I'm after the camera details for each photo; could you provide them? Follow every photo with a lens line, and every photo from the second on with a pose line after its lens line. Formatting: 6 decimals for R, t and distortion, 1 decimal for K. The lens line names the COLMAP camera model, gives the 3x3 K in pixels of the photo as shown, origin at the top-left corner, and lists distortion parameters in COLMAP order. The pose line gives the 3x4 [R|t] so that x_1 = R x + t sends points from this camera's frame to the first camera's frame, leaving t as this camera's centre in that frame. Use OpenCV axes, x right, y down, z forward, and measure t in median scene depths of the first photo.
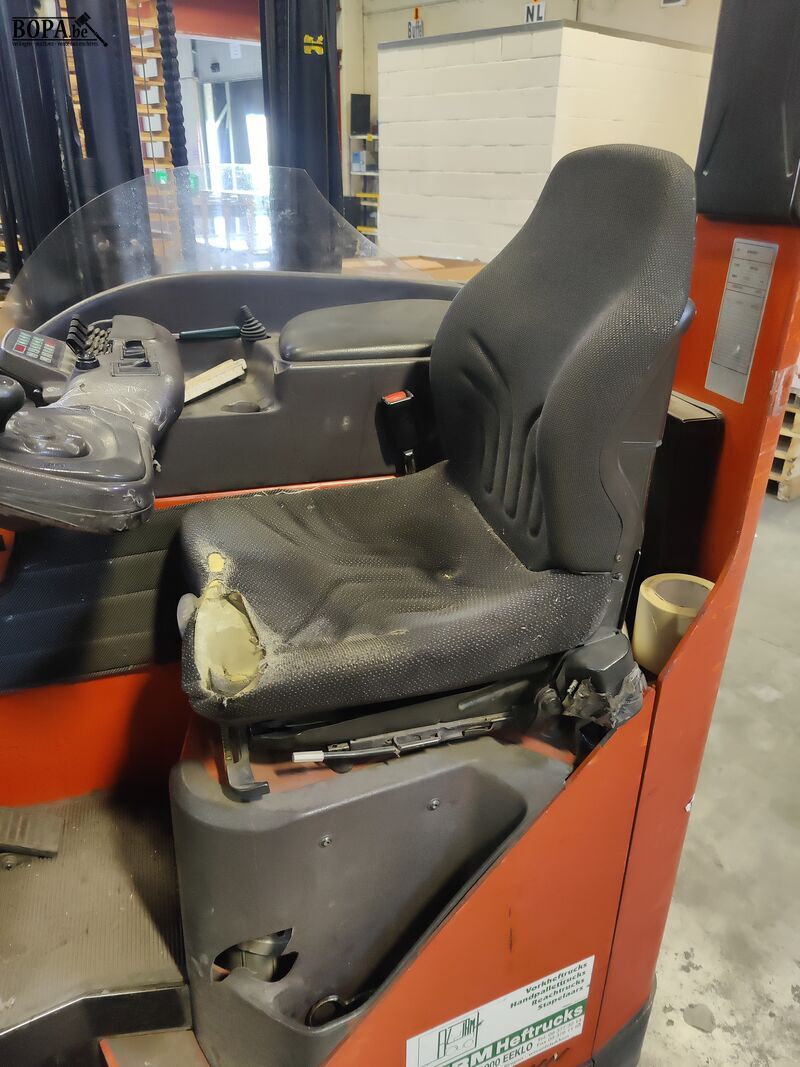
lens RADIAL K [[805.7, 0, 393.7], [0, 805.7, 533.0], [0, 0, 1]] dist [0.071451, -0.076873]
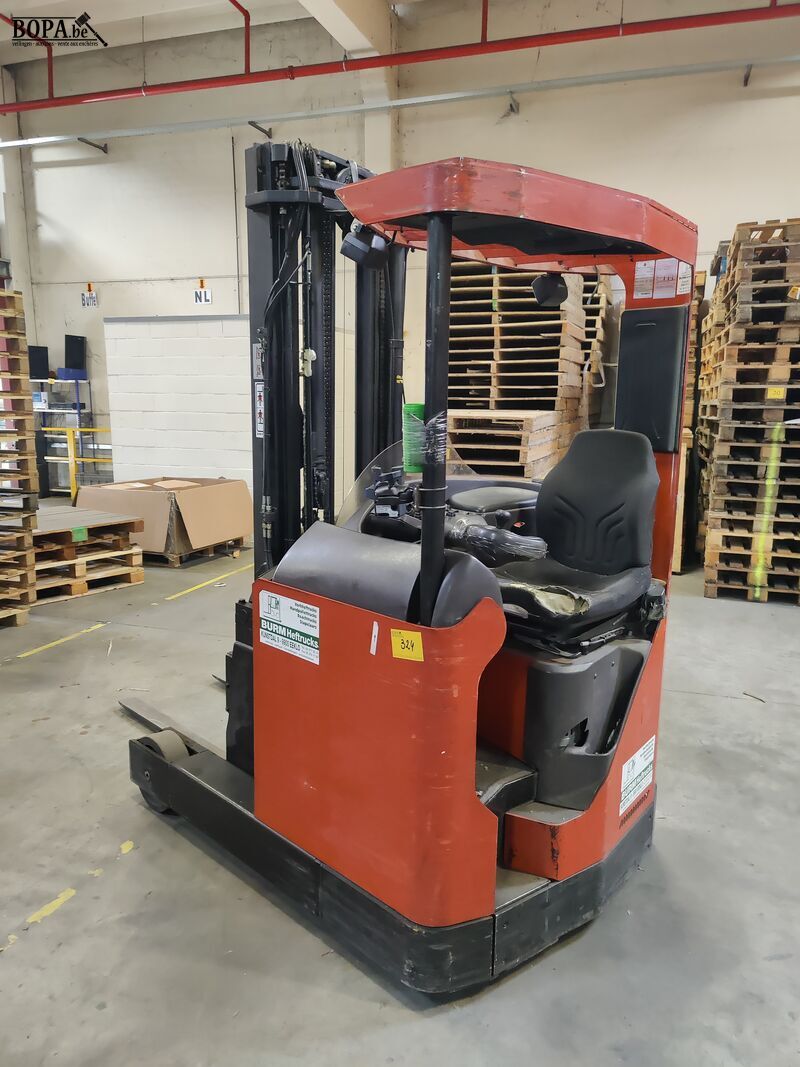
lens RADIAL K [[805.7, 0, 393.7], [0, 805.7, 533.0], [0, 0, 1]] dist [0.071451, -0.076873]
pose [[0.870413, -0.090672, 0.483901, -0.217921], [0.208751, 0.958136, -0.195955, 0.035869], [-0.445875, 0.271576, 0.852902, -0.125348]]
